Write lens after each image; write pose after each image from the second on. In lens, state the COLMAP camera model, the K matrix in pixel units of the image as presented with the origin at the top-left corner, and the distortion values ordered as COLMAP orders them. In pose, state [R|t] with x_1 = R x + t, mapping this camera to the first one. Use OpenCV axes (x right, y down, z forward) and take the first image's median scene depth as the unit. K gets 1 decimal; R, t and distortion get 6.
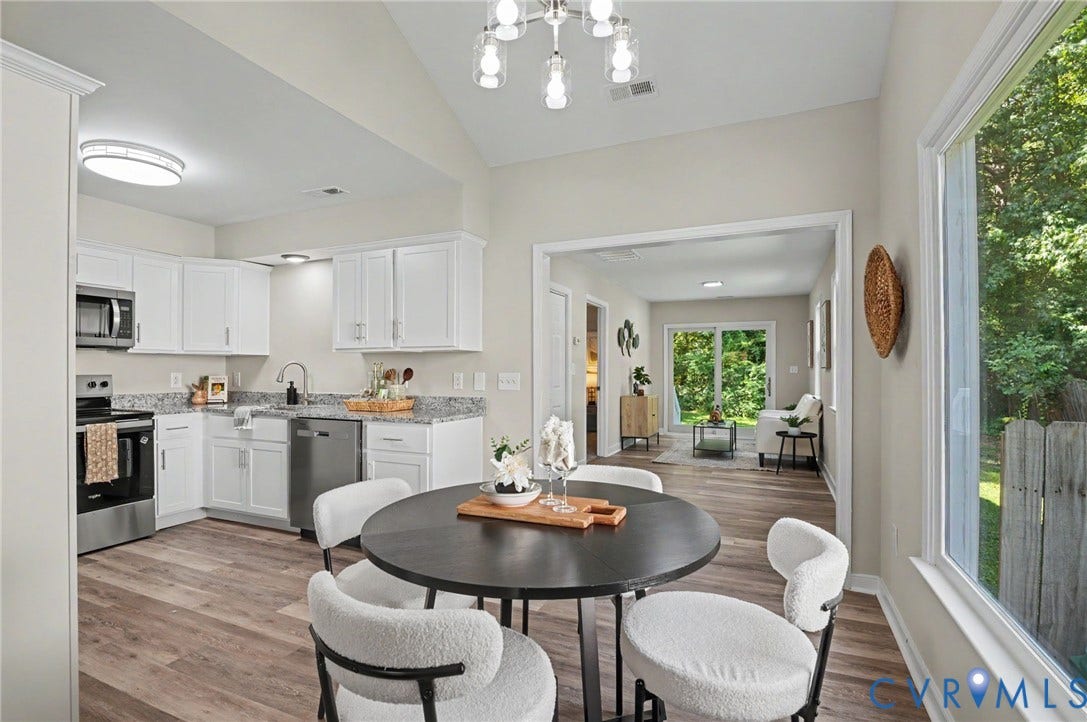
lens RADIAL K [[516.2, 0, 537.5], [0, 516.2, 368.9], [0, 0, 1]] dist [-0.010989, -0.003632]
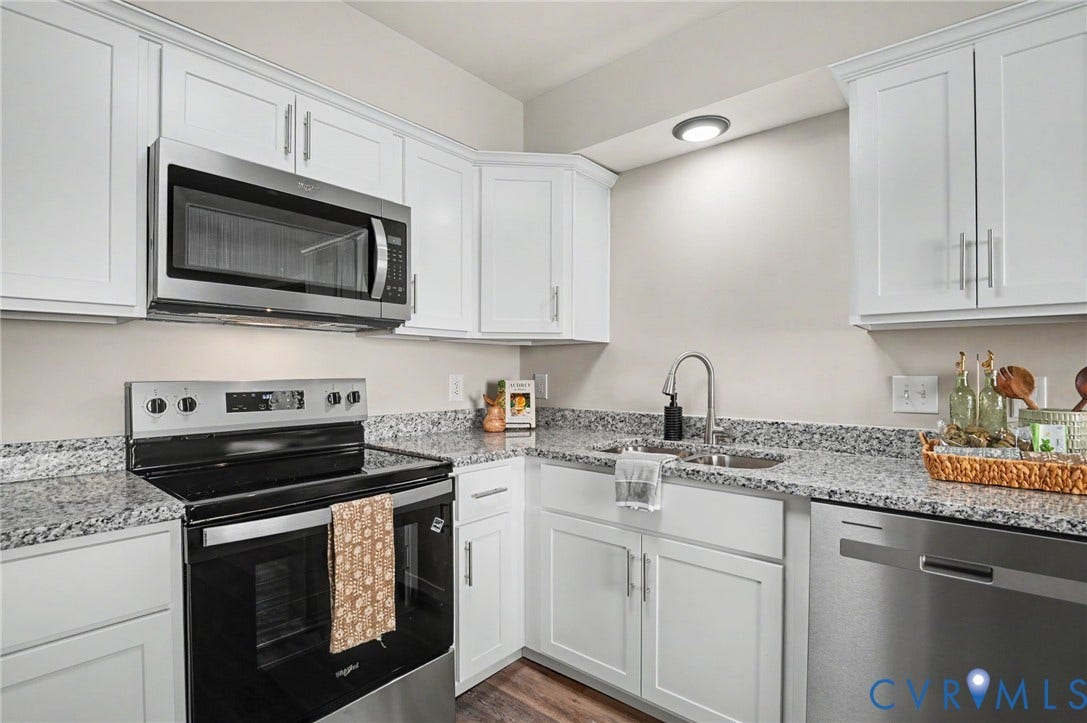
lens RADIAL K [[516.2, 0, 548.6], [0, 516.2, 370.5], [0, 0, 1]] dist [-0.010989, -0.003632]
pose [[0.958579, 0.002125, -0.284819, -0.521233], [-0.002300, 0.999997, -0.000280, 0.003507], [0.284818, 0.000924, 0.958581, 0.568004]]
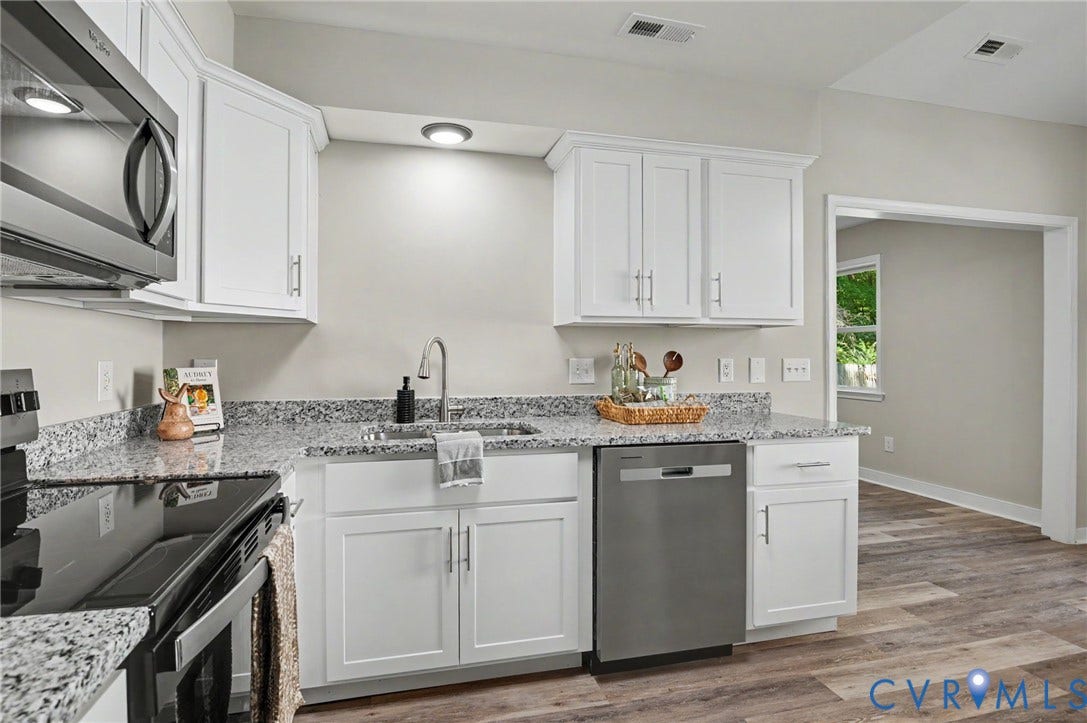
lens RADIAL K [[516.2, 0, 518.7], [0, 516.2, 362.7], [0, 0, 1]] dist [-0.010989, -0.003632]
pose [[0.802353, -0.005820, 0.596822, -0.798935], [-0.000220, 0.999950, 0.010046, 0.006139], [-0.596850, -0.008192, 0.802311, 0.609680]]
